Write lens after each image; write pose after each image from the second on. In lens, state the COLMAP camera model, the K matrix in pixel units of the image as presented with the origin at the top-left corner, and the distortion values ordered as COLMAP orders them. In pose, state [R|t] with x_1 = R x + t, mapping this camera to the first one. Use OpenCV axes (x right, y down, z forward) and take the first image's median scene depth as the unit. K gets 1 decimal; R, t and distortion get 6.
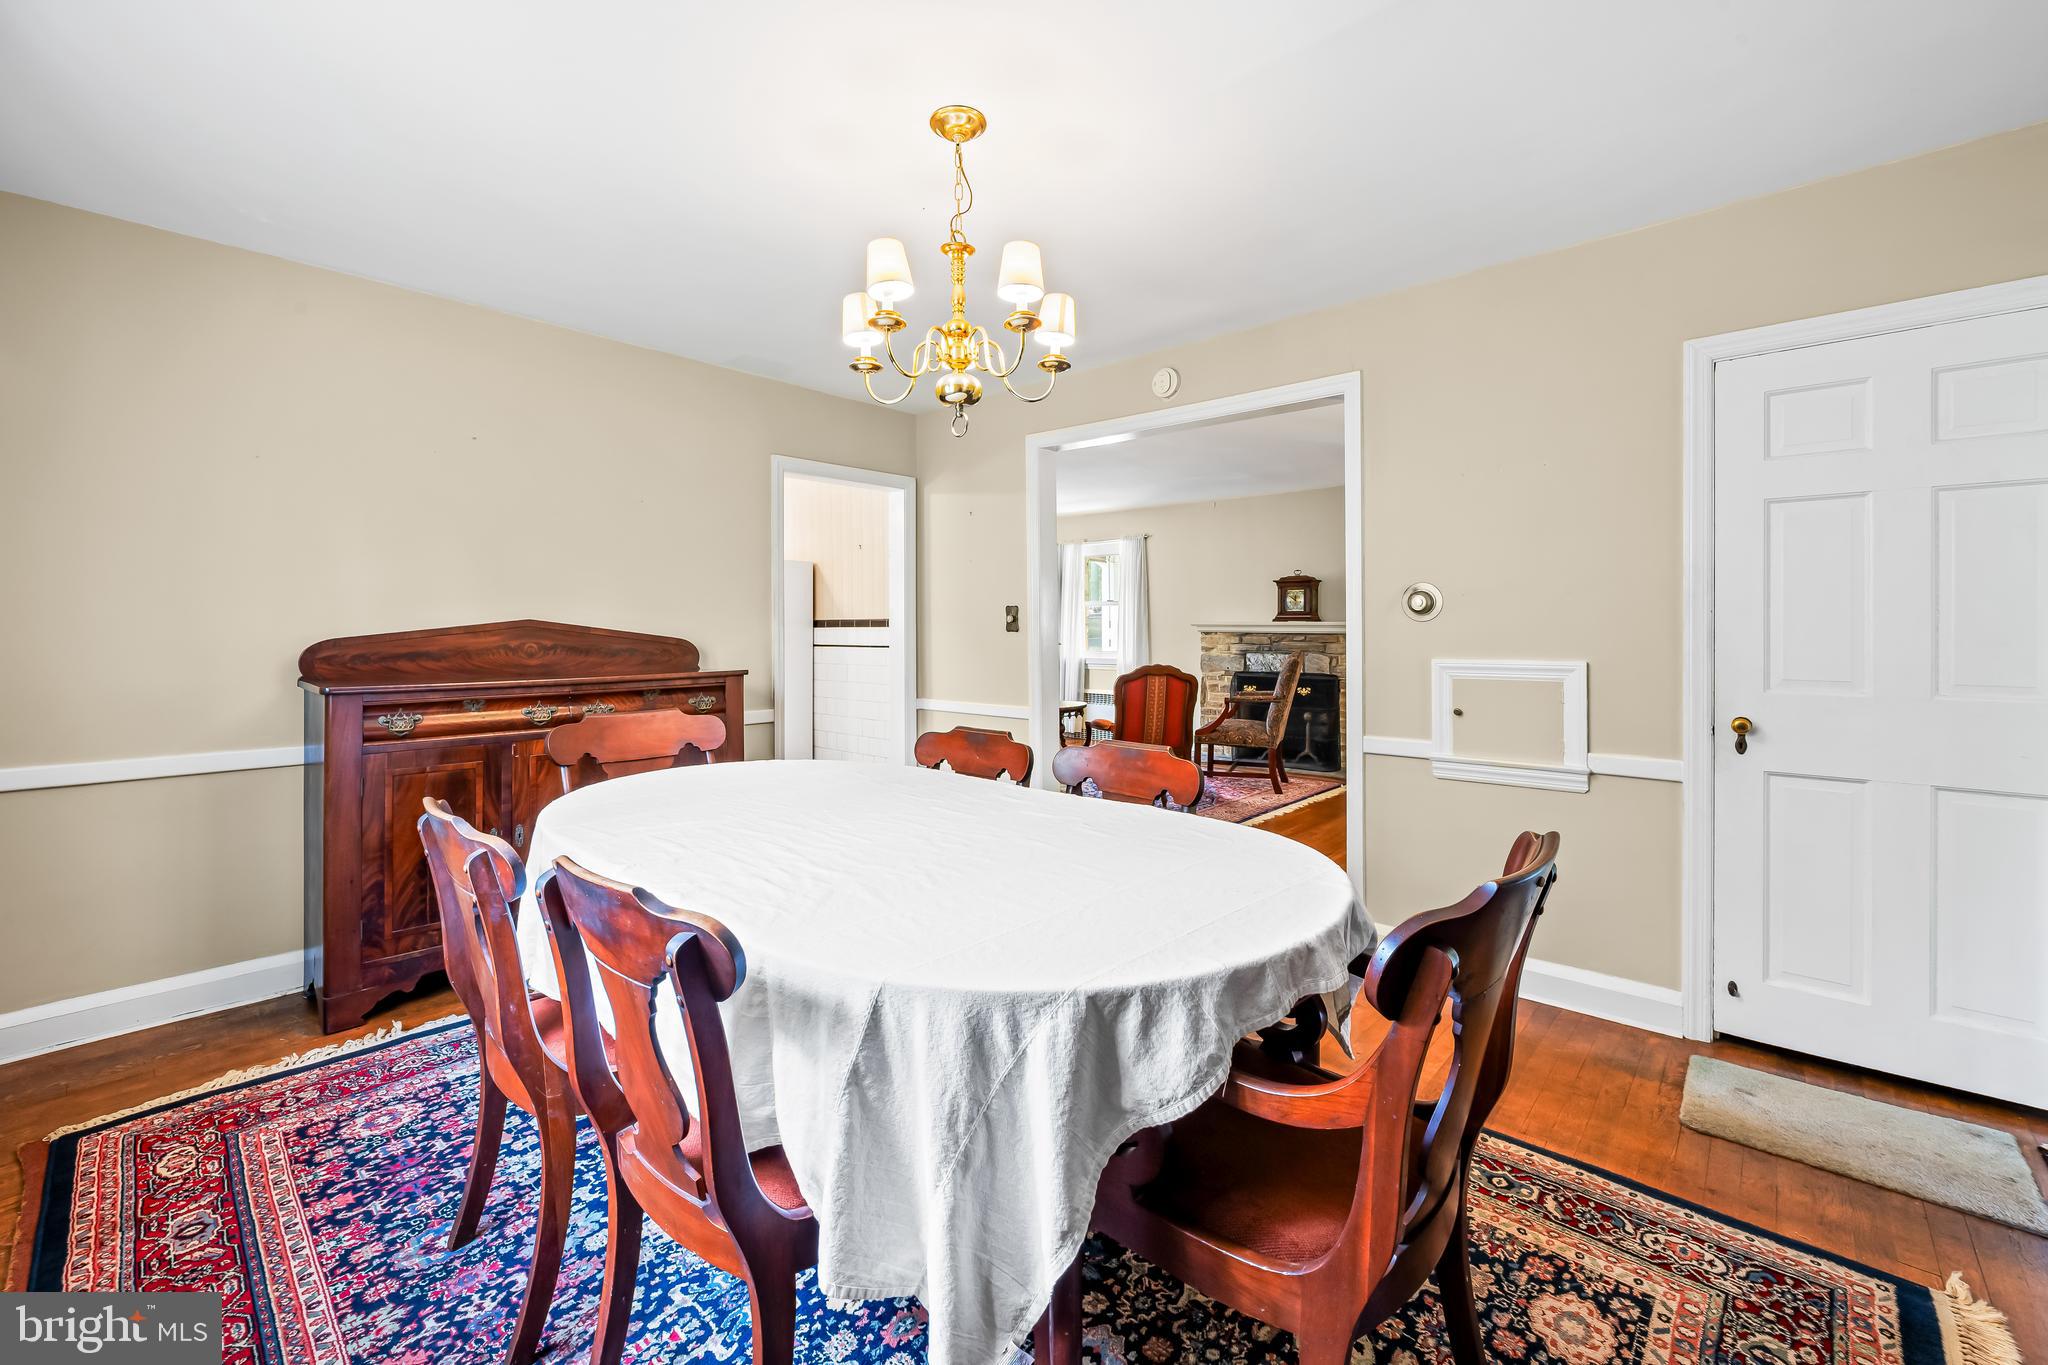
lens RADIAL K [[833.4, 0, 1018.8], [0, 833.4, 636.6], [0, 0, 1]] dist [-0.007087, 0.000056]
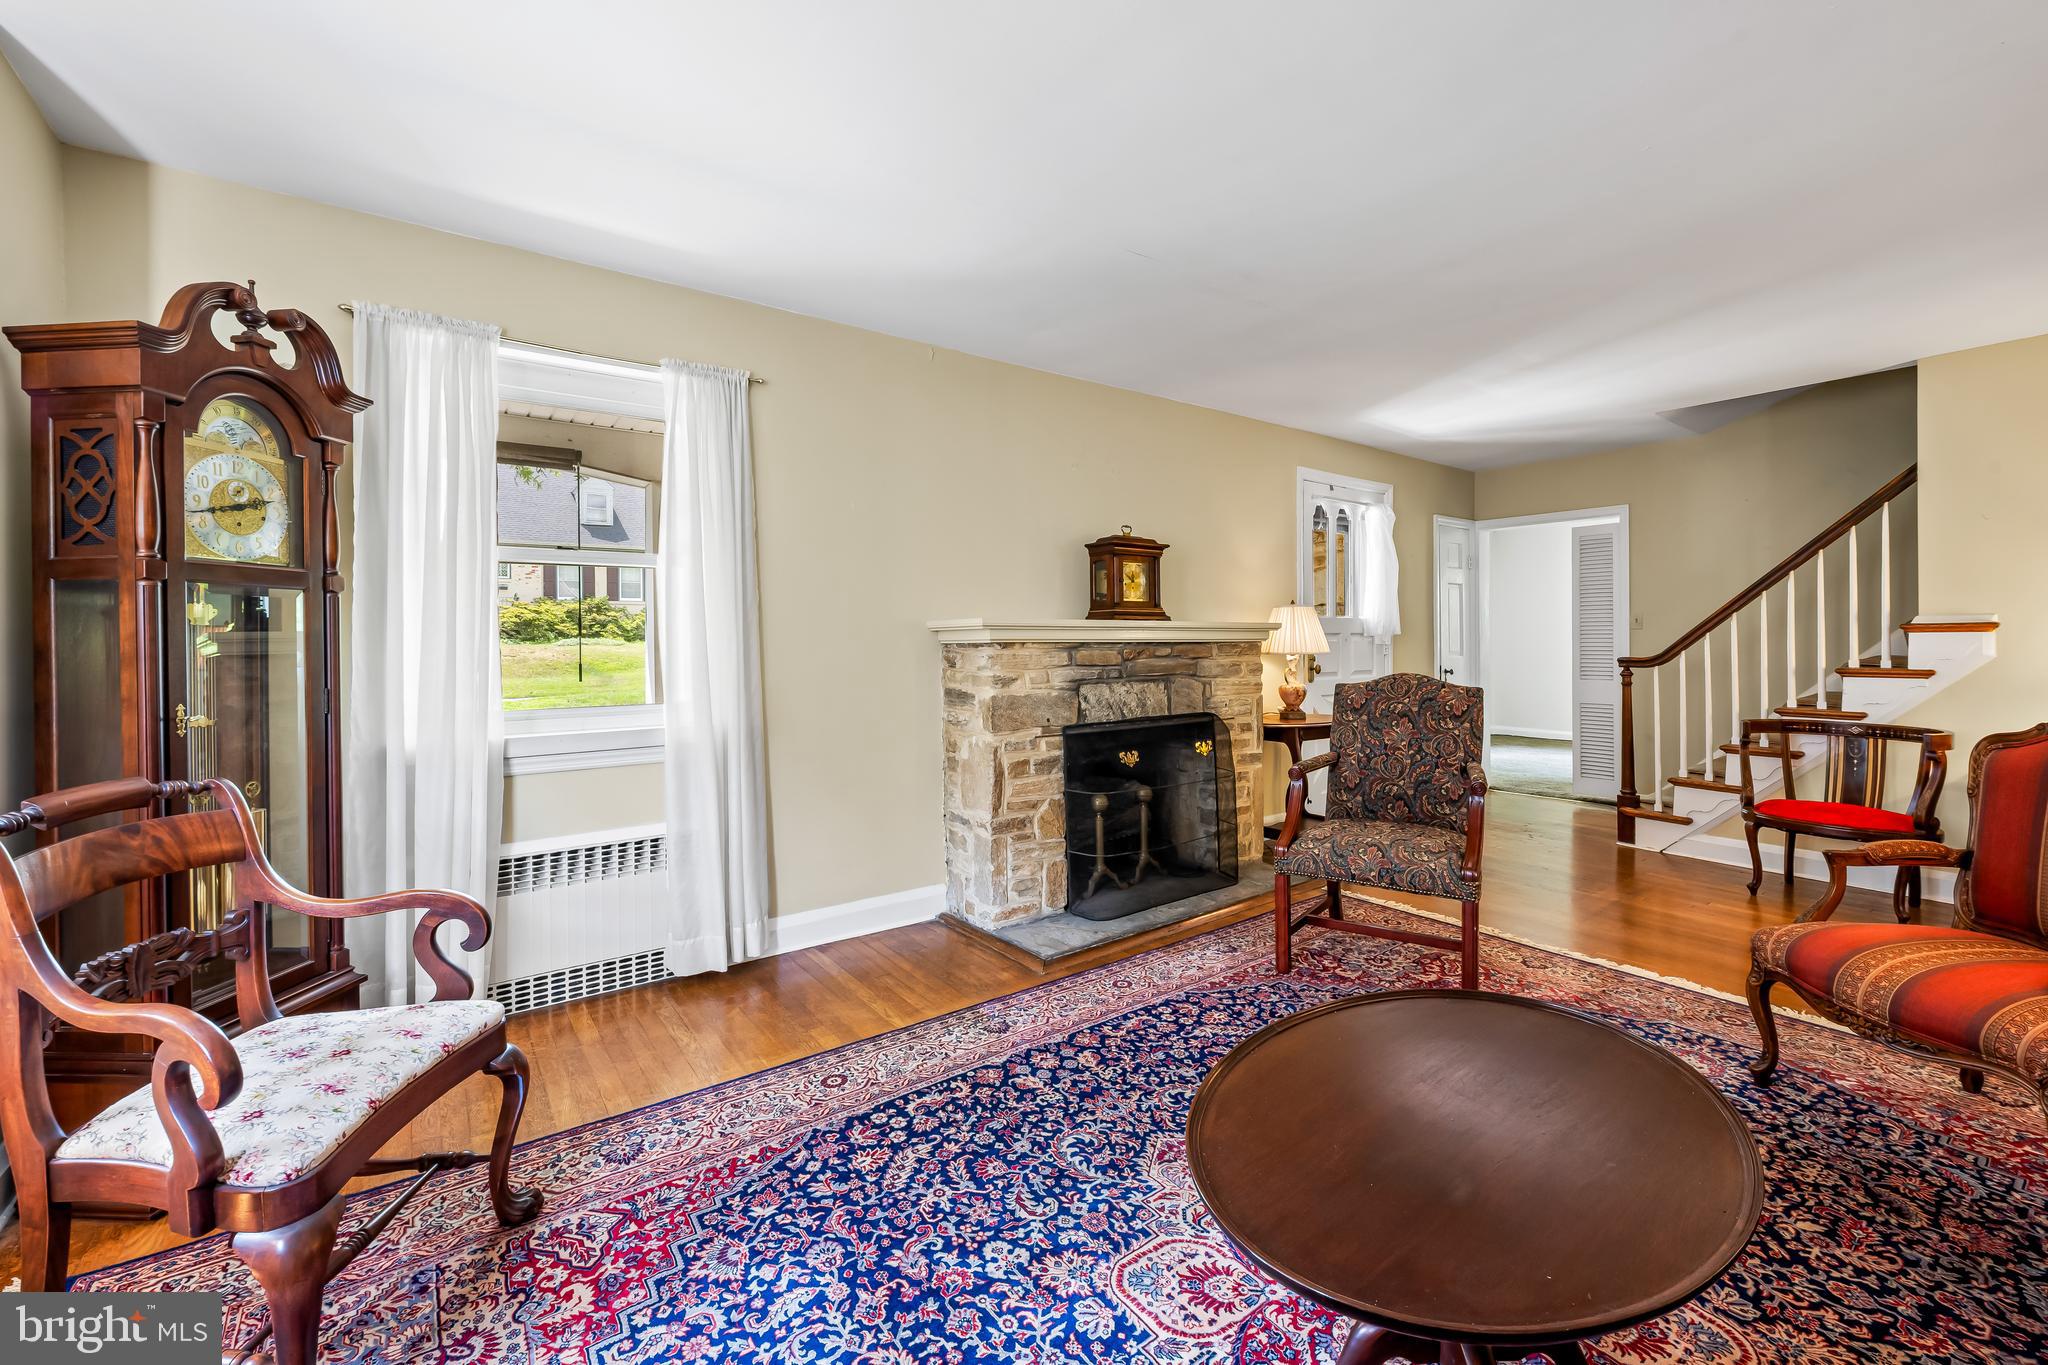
lens RADIAL K [[833.4, 0, 1068.8], [0, 833.4, 642.8], [0, 0, 1]] dist [-0.007087, 0.000056]
pose [[0.184682, -0.010766, 0.982739, -0.196385], [0.006784, 0.999930, 0.009680, -0.009037], [-0.982775, 0.004879, 0.184742, 0.914479]]
